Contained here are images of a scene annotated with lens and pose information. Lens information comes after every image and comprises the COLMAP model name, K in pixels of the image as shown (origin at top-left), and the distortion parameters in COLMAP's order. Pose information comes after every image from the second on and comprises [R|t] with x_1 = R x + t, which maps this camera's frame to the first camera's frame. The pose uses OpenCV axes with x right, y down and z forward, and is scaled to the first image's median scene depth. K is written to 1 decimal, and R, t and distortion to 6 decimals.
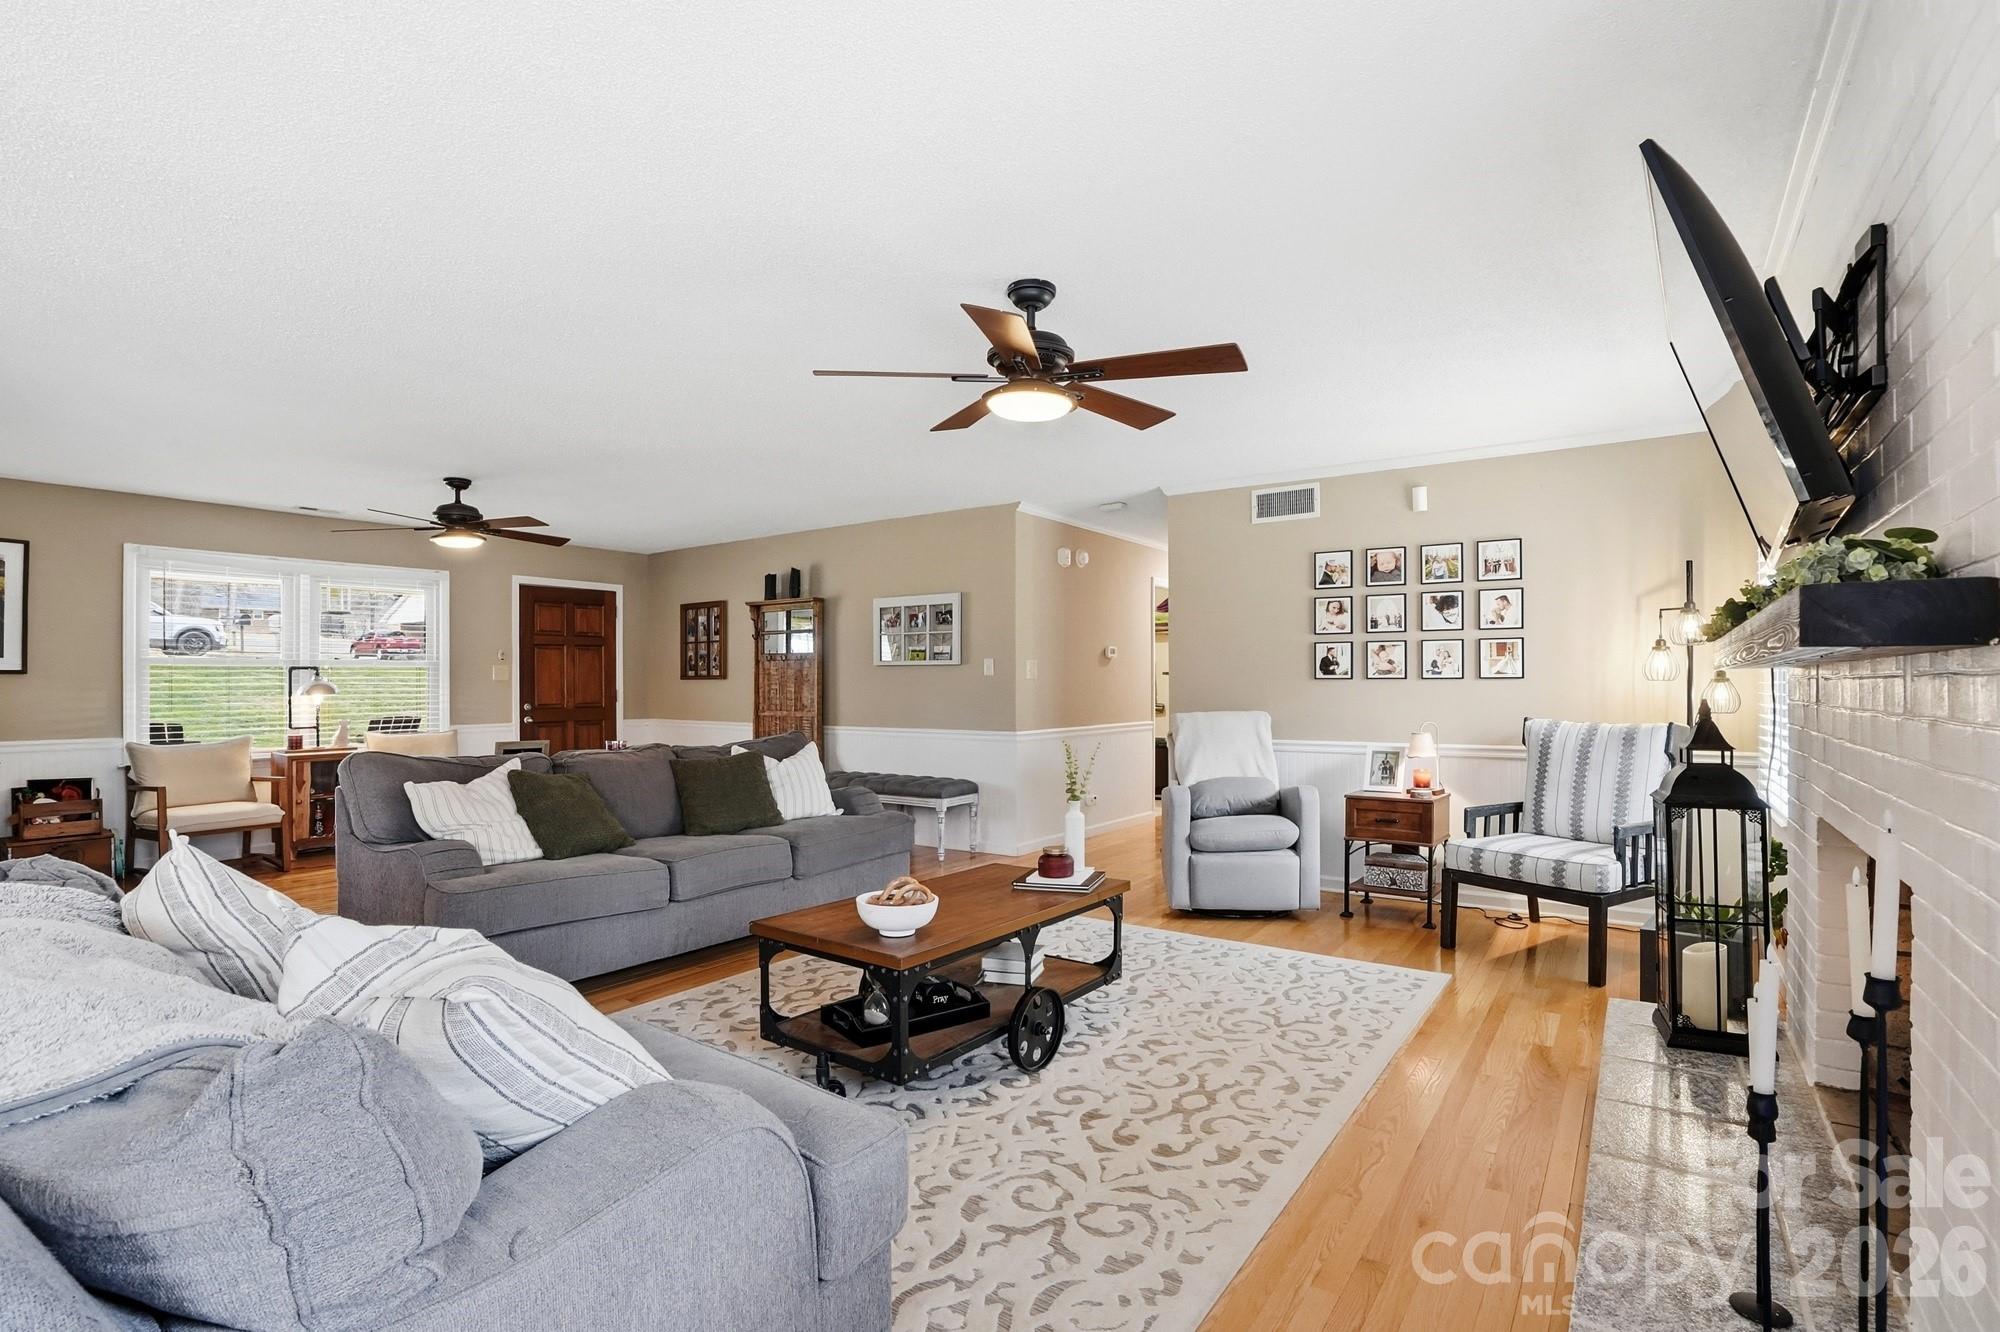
lens RADIAL K [[938.4, 0, 1004.6], [0, 938.4, 680.6], [0, 0, 1]] dist [-0.063041, 0.019880]
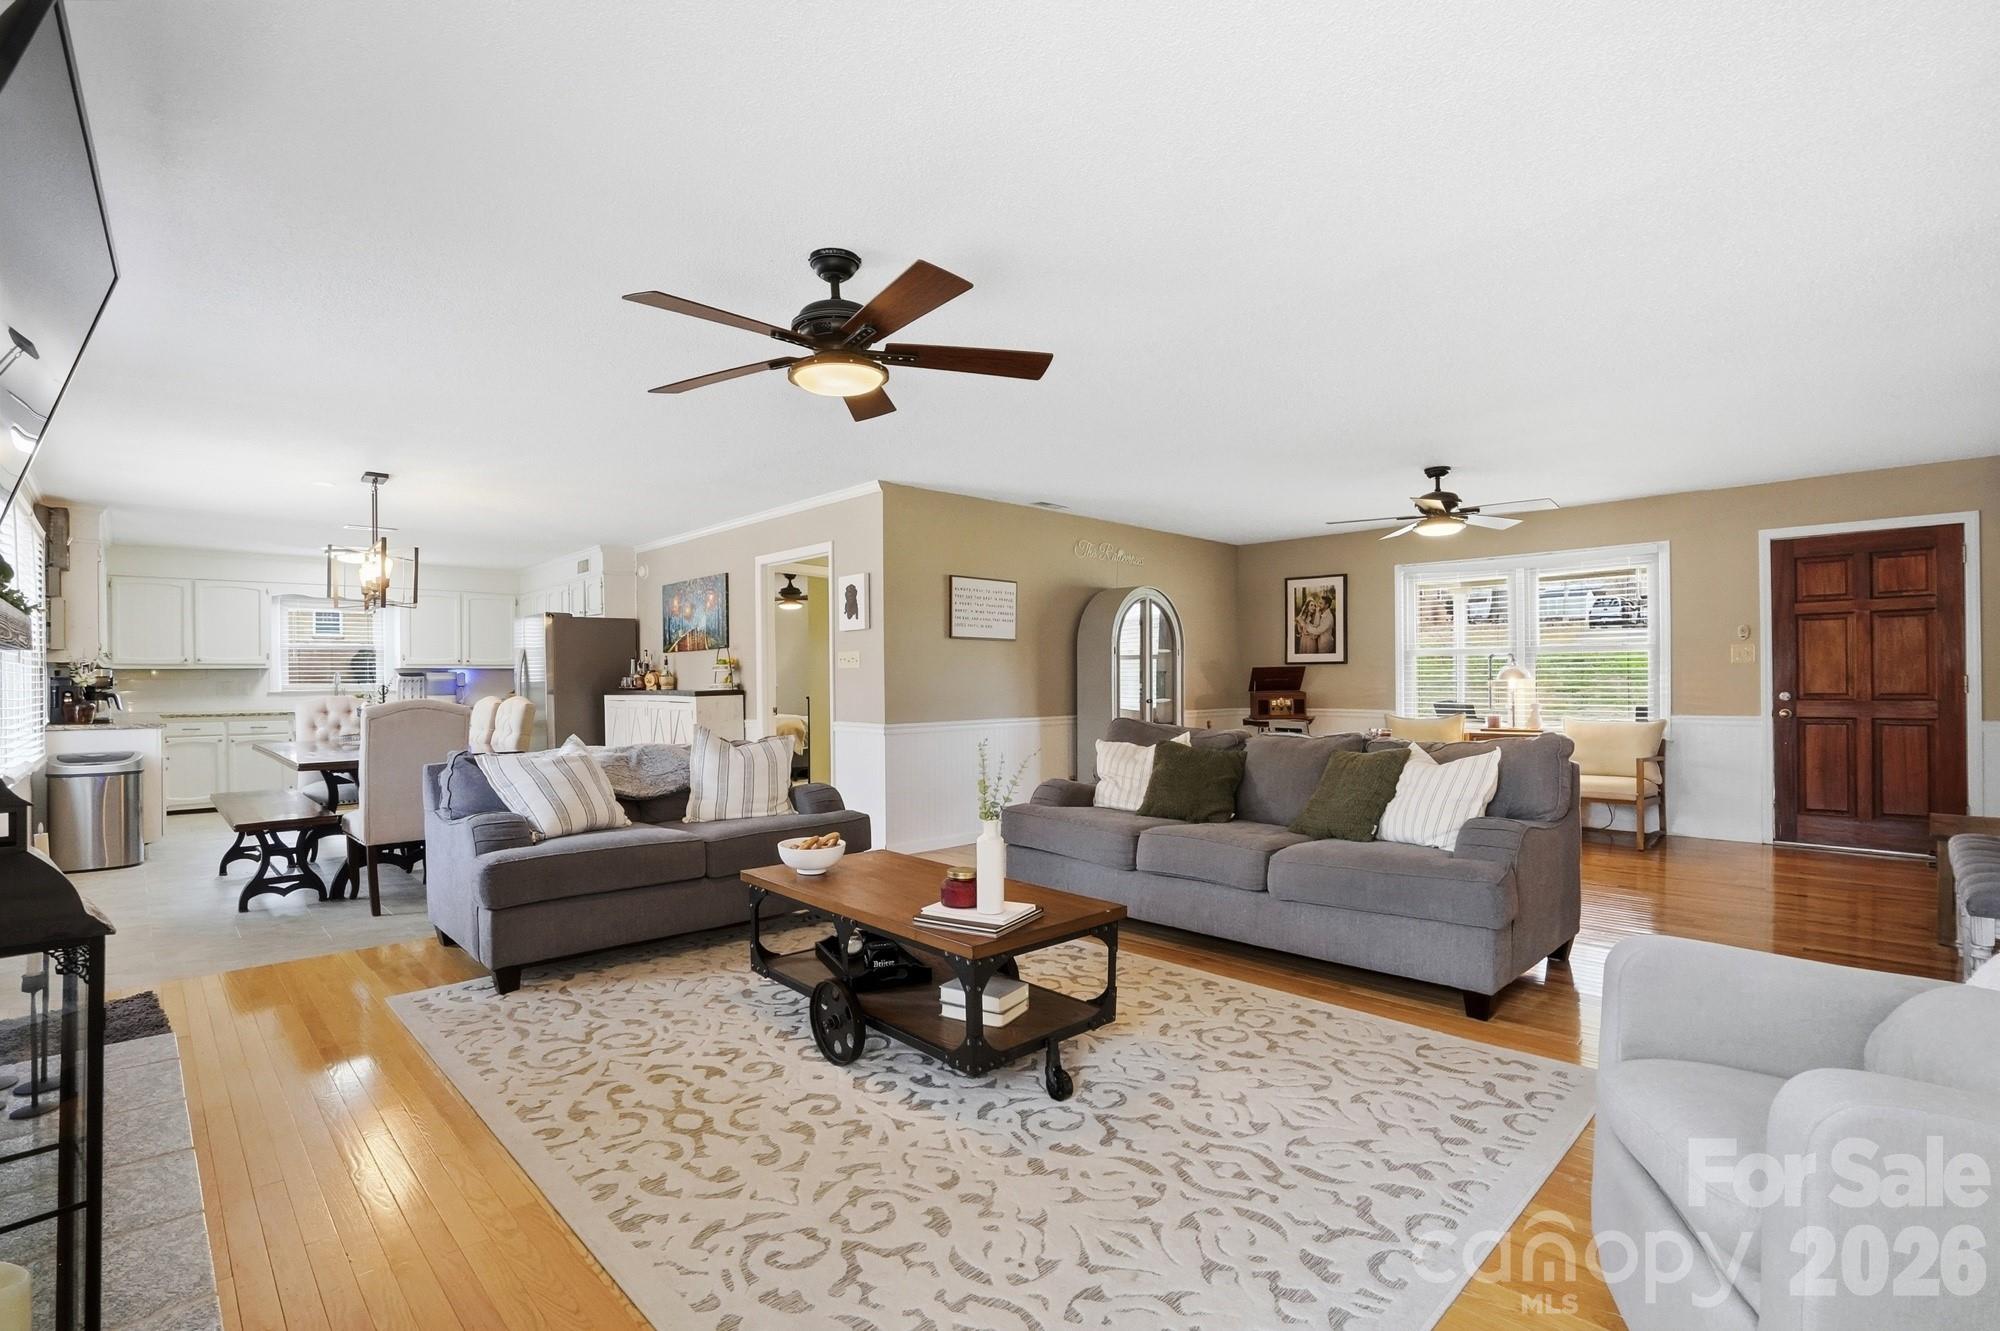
lens RADIAL K [[938.4, 0, 1007.4], [0, 938.4, 675.9], [0, 0, 1]] dist [-0.063041, 0.019880]
pose [[-0.184026, 0.000488, -0.982921, 0.522545], [0.008071, 0.999967, -0.001015, 0.009362], [0.982888, -0.008120, -0.184024, 0.744033]]
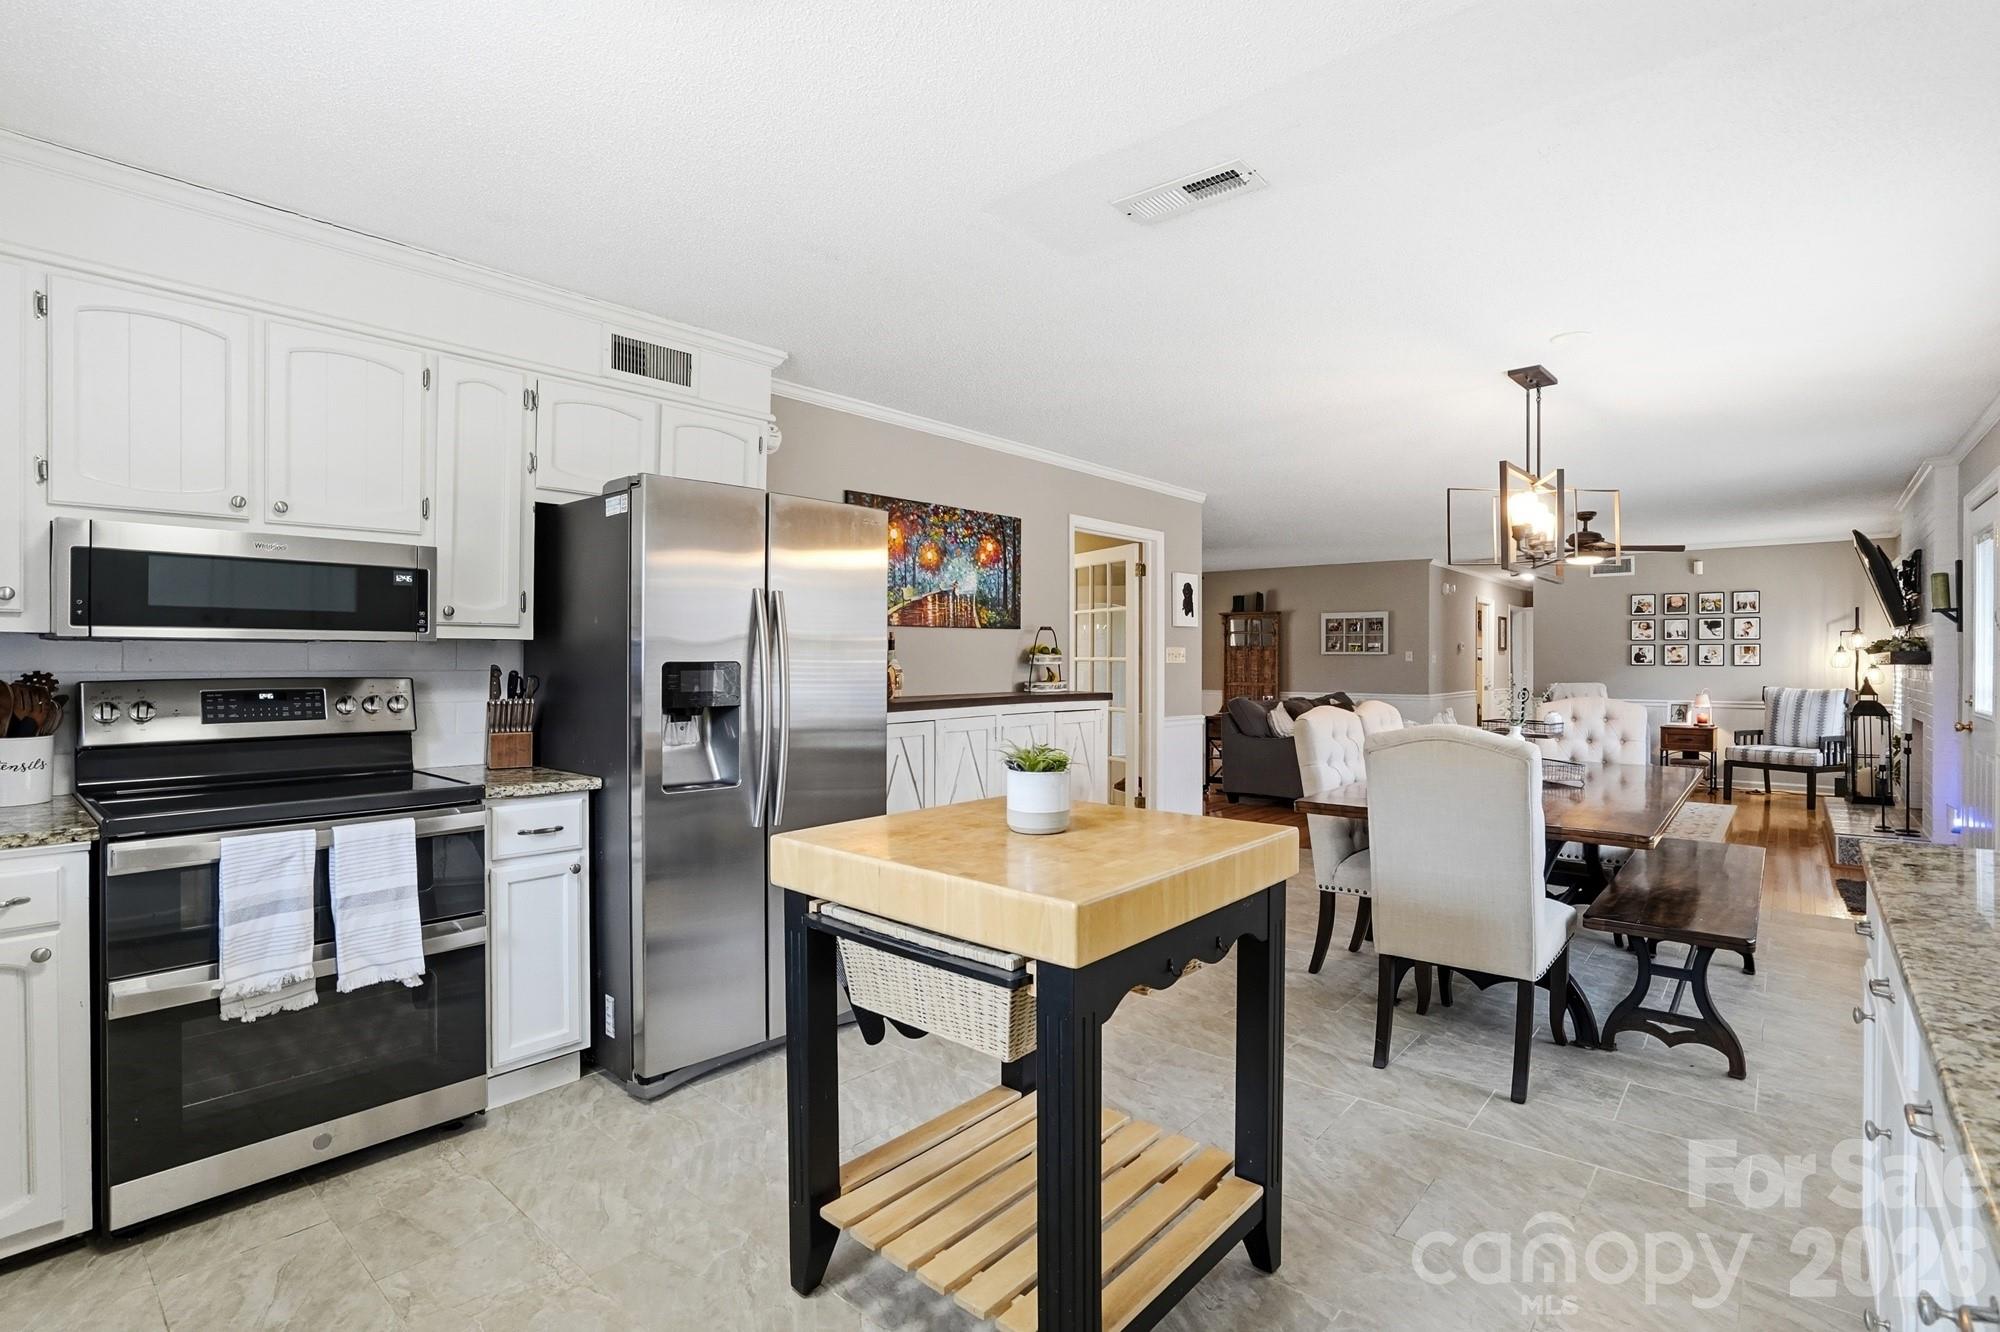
lens RADIAL K [[938.4, 0, 1007.4], [0, 938.4, 658.5], [0, 0, 1]] dist [-0.063041, 0.019880]
pose [[0.994900, 0.005467, -0.100723, -0.698431], [-0.005479, 0.999985, 0.000161, -0.008155], [0.100722, 0.000392, 0.994915, -0.892757]]
